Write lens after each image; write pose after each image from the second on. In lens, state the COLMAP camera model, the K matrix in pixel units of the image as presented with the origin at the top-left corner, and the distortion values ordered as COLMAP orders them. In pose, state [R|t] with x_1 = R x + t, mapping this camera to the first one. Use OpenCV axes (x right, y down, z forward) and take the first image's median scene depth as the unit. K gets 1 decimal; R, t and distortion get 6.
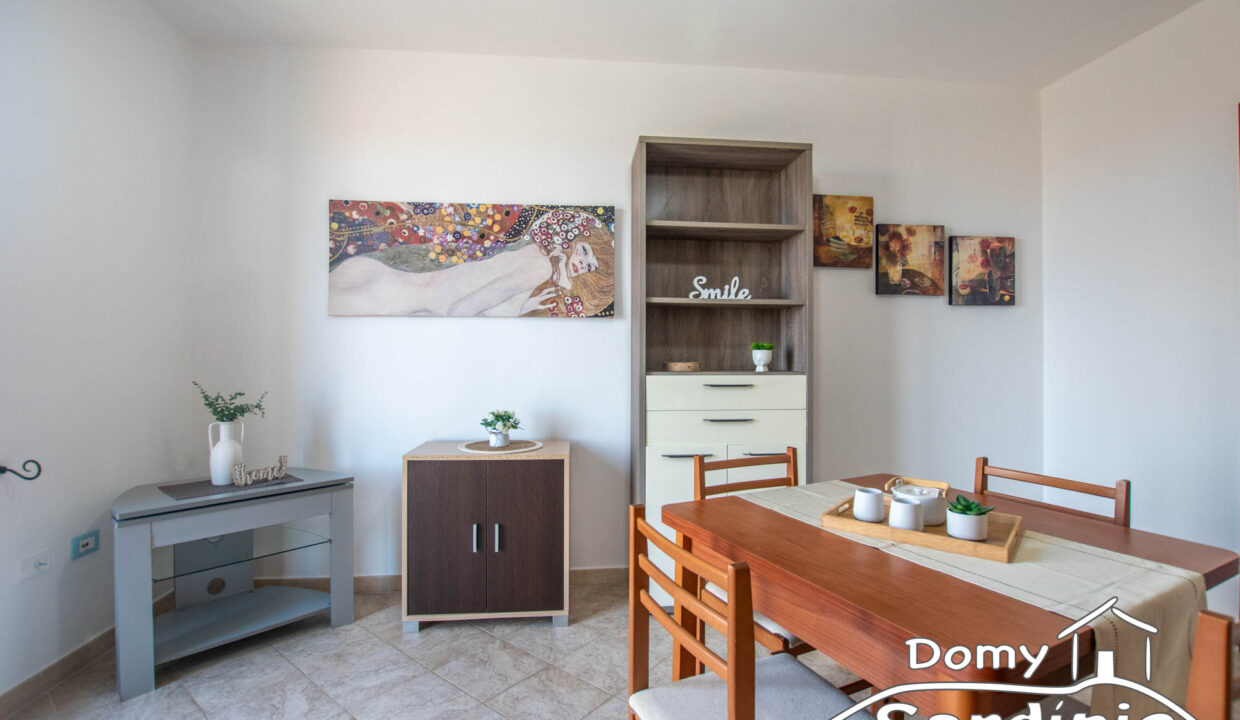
lens RADIAL K [[571.5, 0, 663.3], [0, 571.5, 354.3], [0, 0, 1]] dist [-0.029535, 0.003477]
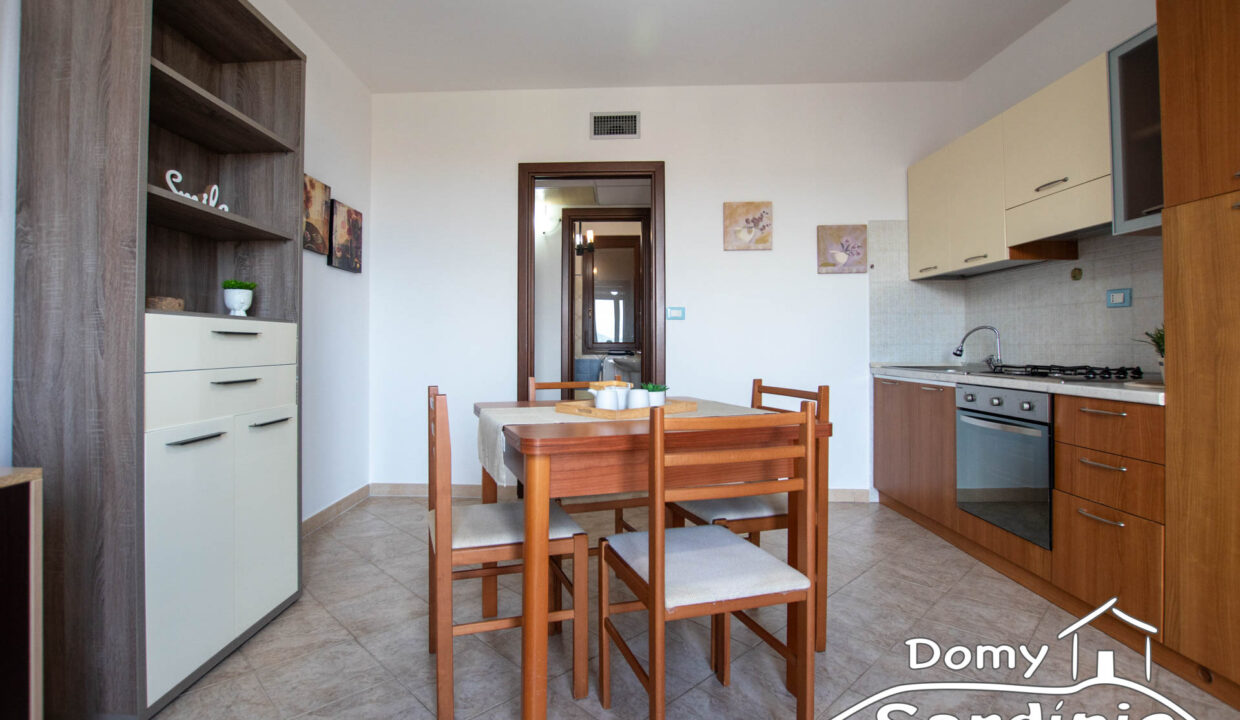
lens RADIAL K [[571.5, 0, 580.8], [0, 571.5, 340.0], [0, 0, 1]] dist [-0.029535, 0.003477]
pose [[0.148375, 0.004239, 0.988922, -0.510289], [0.012297, 0.999906, -0.006131, 0.070340], [-0.988855, 0.013071, 0.148309, 0.442999]]
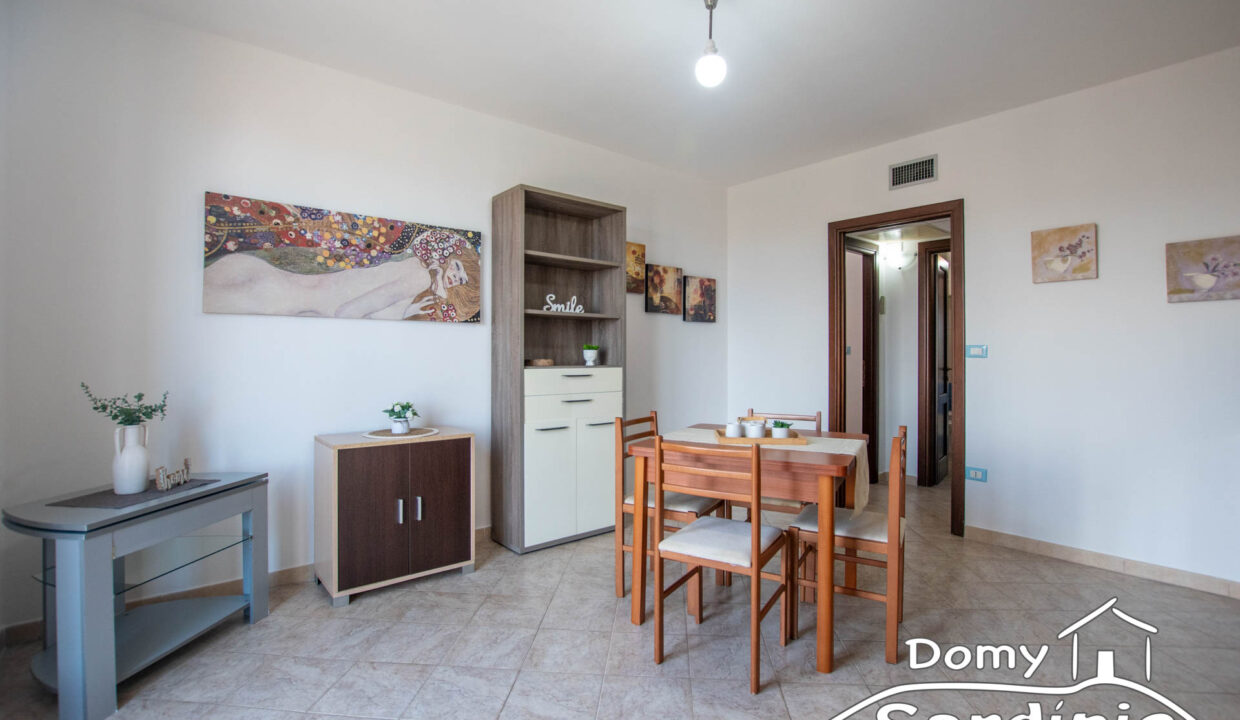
lens RADIAL K [[571.5, 0, 642.2], [0, 571.5, 358.5], [0, 0, 1]] dist [-0.029535, 0.003477]
pose [[0.812499, -0.005490, 0.582936, -0.539190], [0.004632, 0.999985, 0.002961, 0.009907], [-0.582944, 0.000295, 0.812512, -0.201671]]
